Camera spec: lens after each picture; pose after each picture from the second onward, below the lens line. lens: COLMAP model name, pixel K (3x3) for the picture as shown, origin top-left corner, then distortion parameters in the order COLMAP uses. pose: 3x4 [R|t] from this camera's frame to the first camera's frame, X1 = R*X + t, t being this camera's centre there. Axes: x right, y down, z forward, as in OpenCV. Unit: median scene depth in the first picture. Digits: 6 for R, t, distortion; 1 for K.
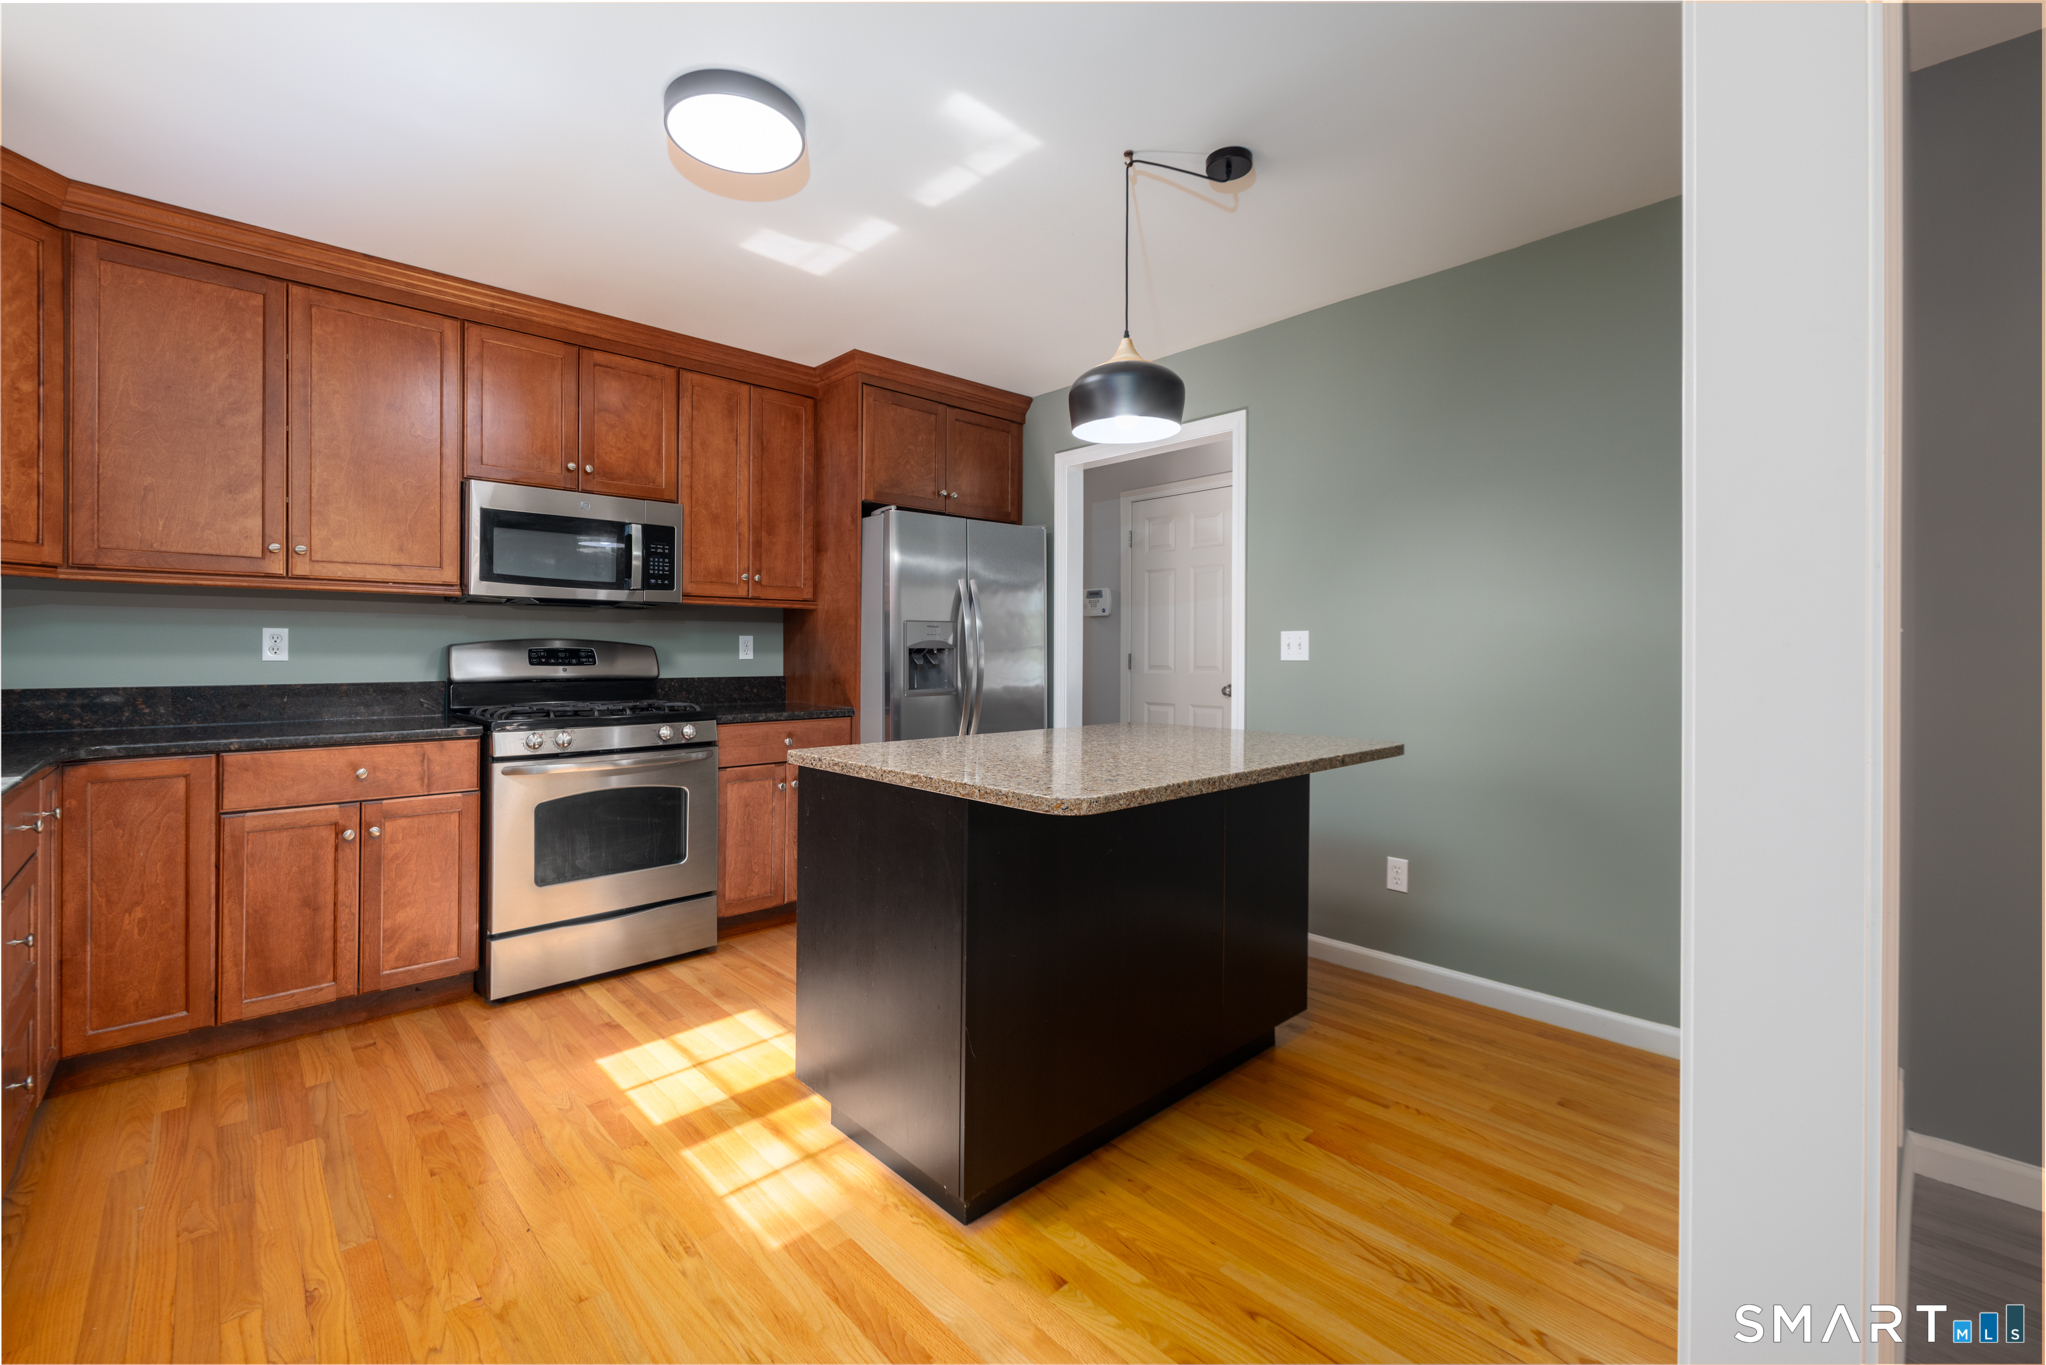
lens RADIAL K [[862.4, 0, 973.9], [0, 862.4, 645.7], [0, 0, 1]] dist [-0.000713, 0.000020]
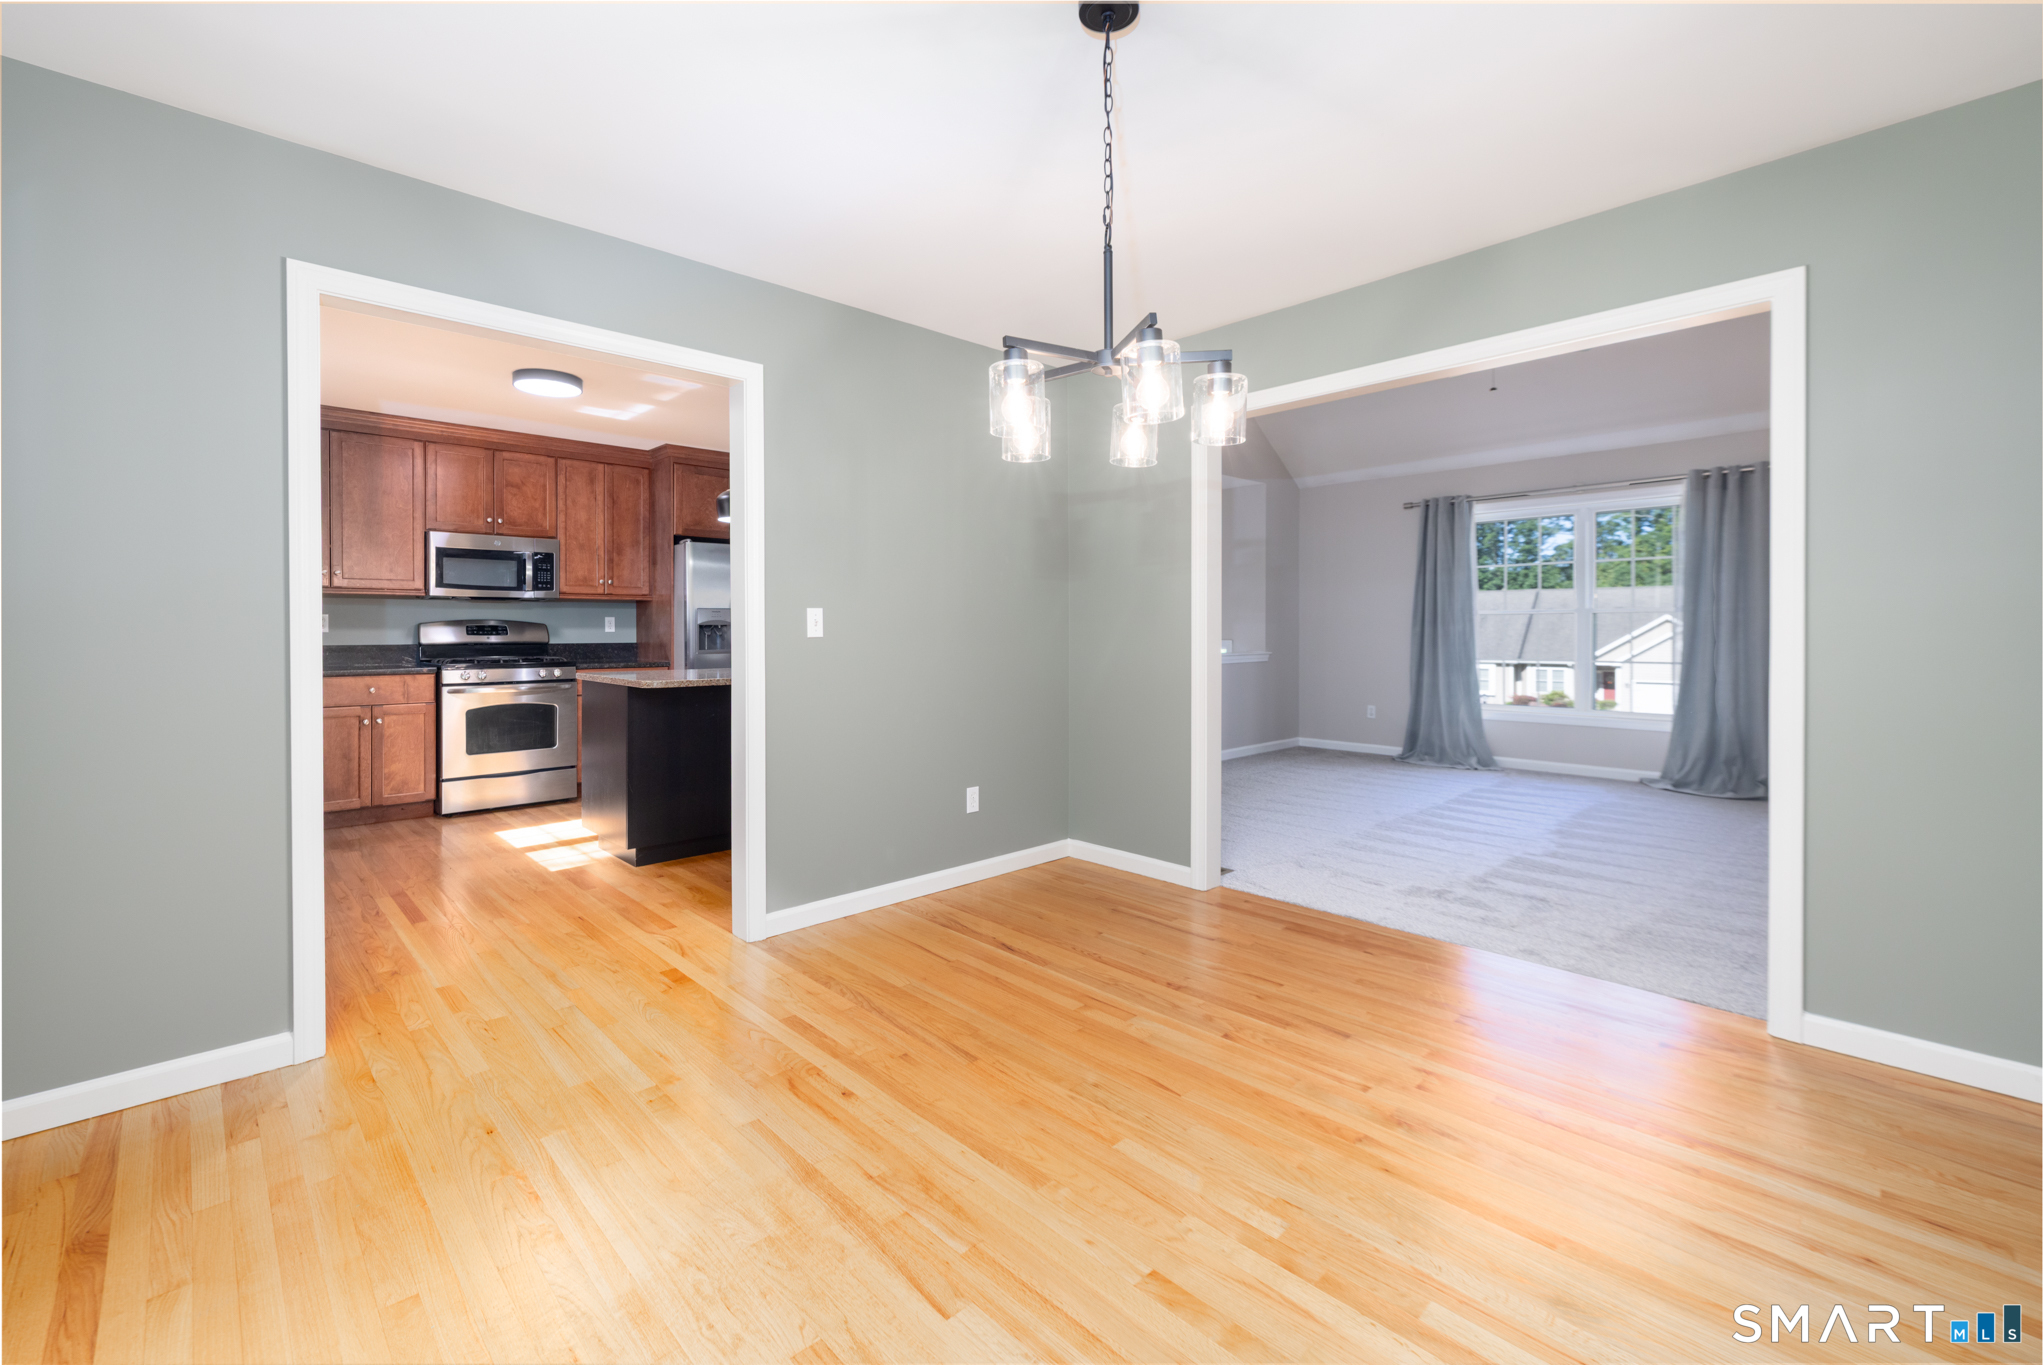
lens RADIAL K [[872.6, 0, 989.2], [0, 872.6, 631.7], [0, 0, 1]] dist [-0.008738, -0.000057]
pose [[0.999697, -0.002887, 0.024441, 0.571992], [0.002649, 0.999949, 0.009745, 0.002008], [-0.024468, -0.009678, 0.999654, -0.896437]]
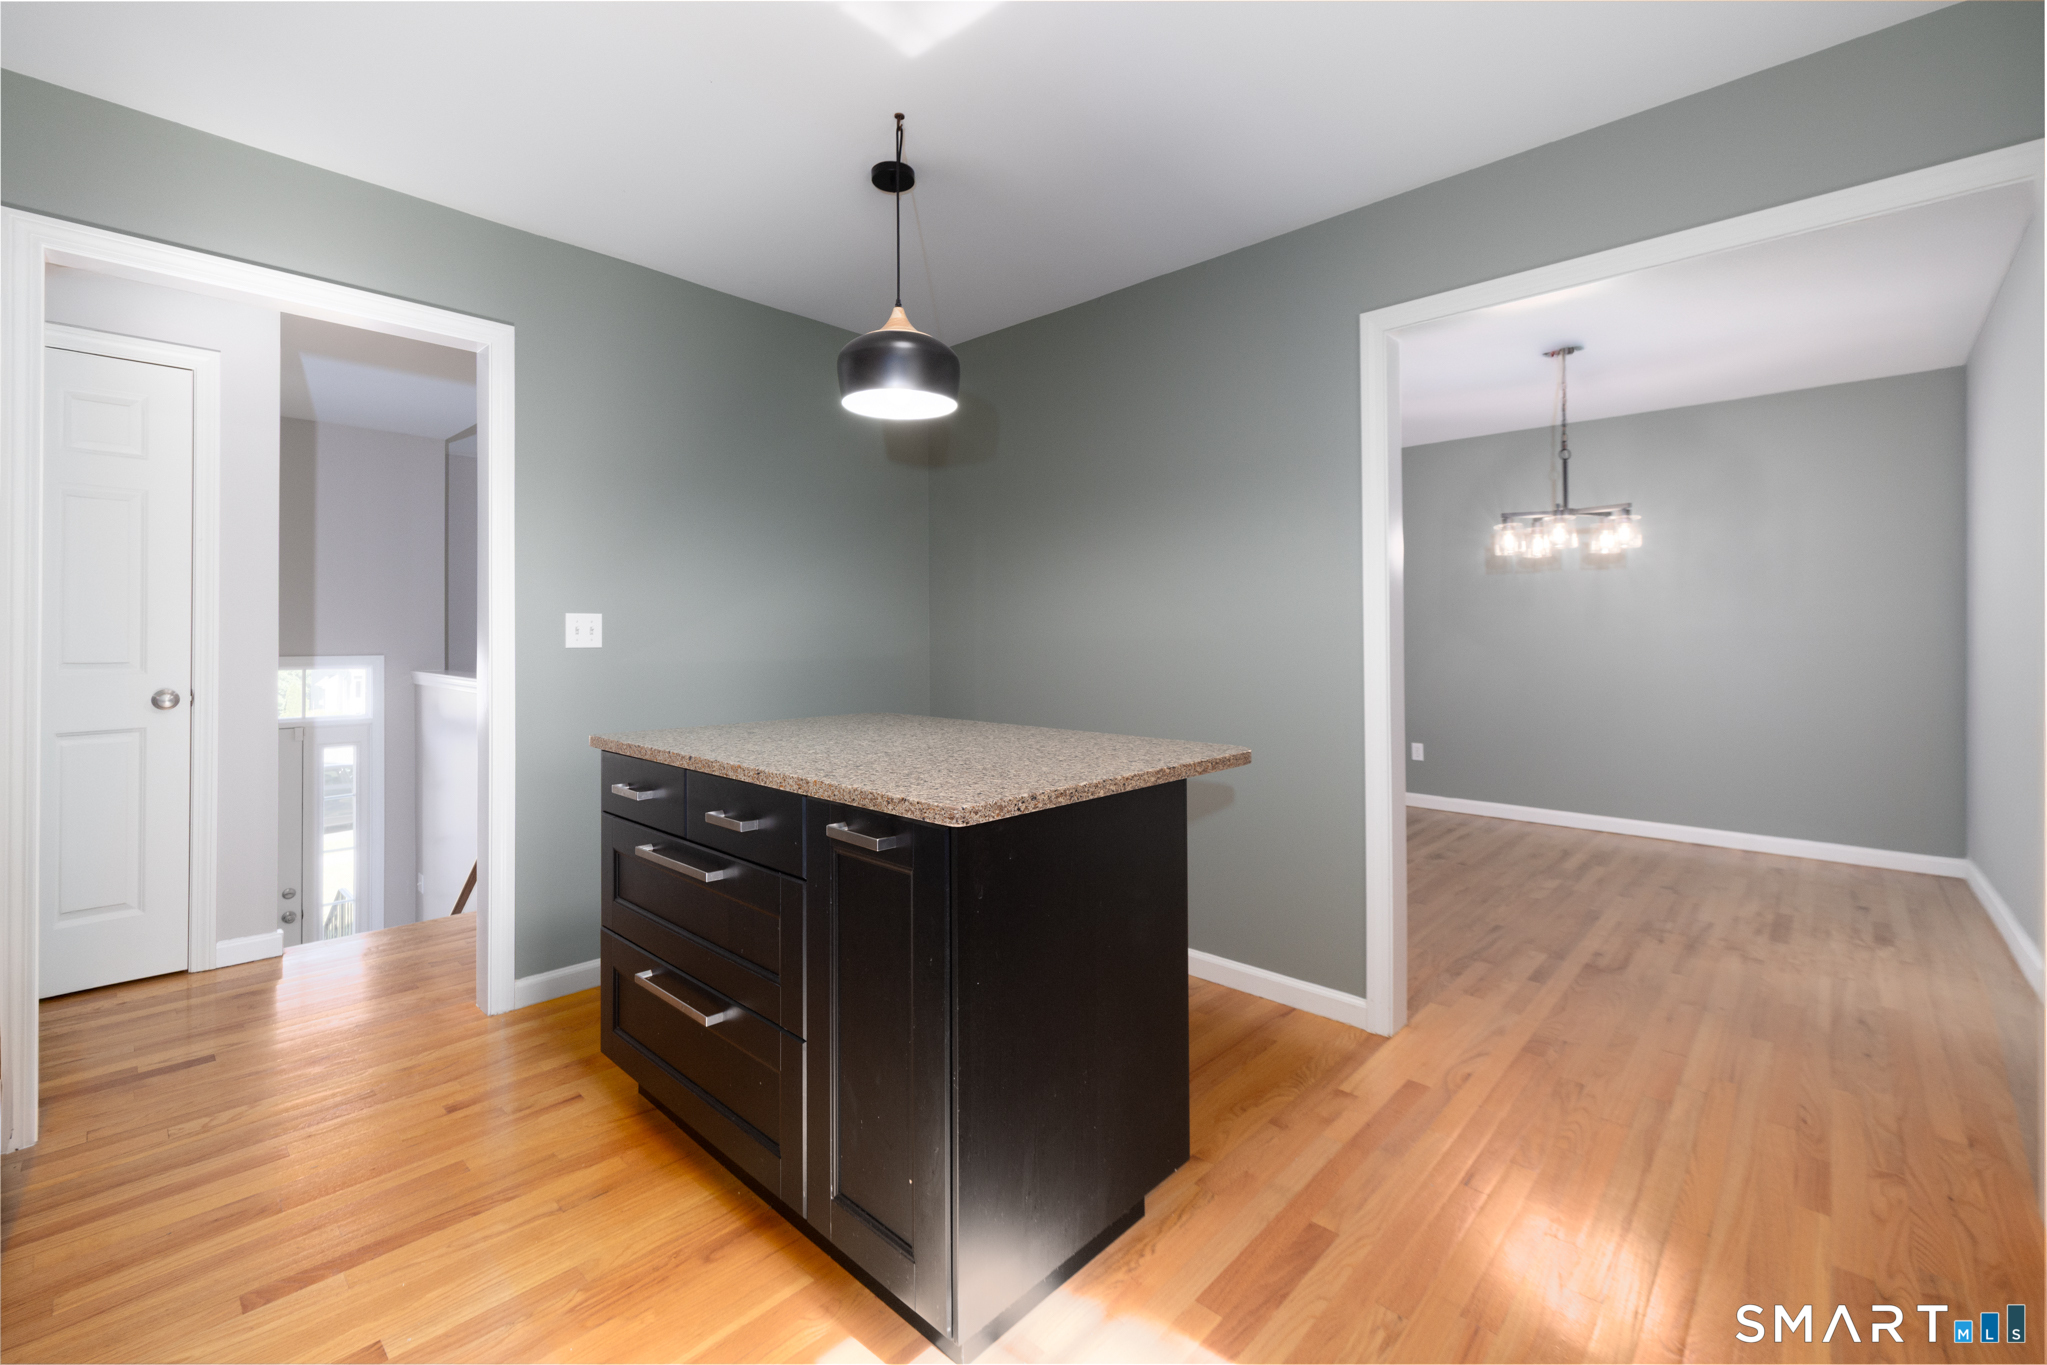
lens RADIAL K [[863.9, 0, 1023.8], [0, 863.9, 622.0], [0, 0, 1]] dist [-0.000385, -0.000013]
pose [[-0.094113, 0.010235, 0.995509, -0.638738], [-0.003345, 0.999938, -0.010596, -0.000968], [-0.995556, -0.004327, -0.094073, 0.790859]]
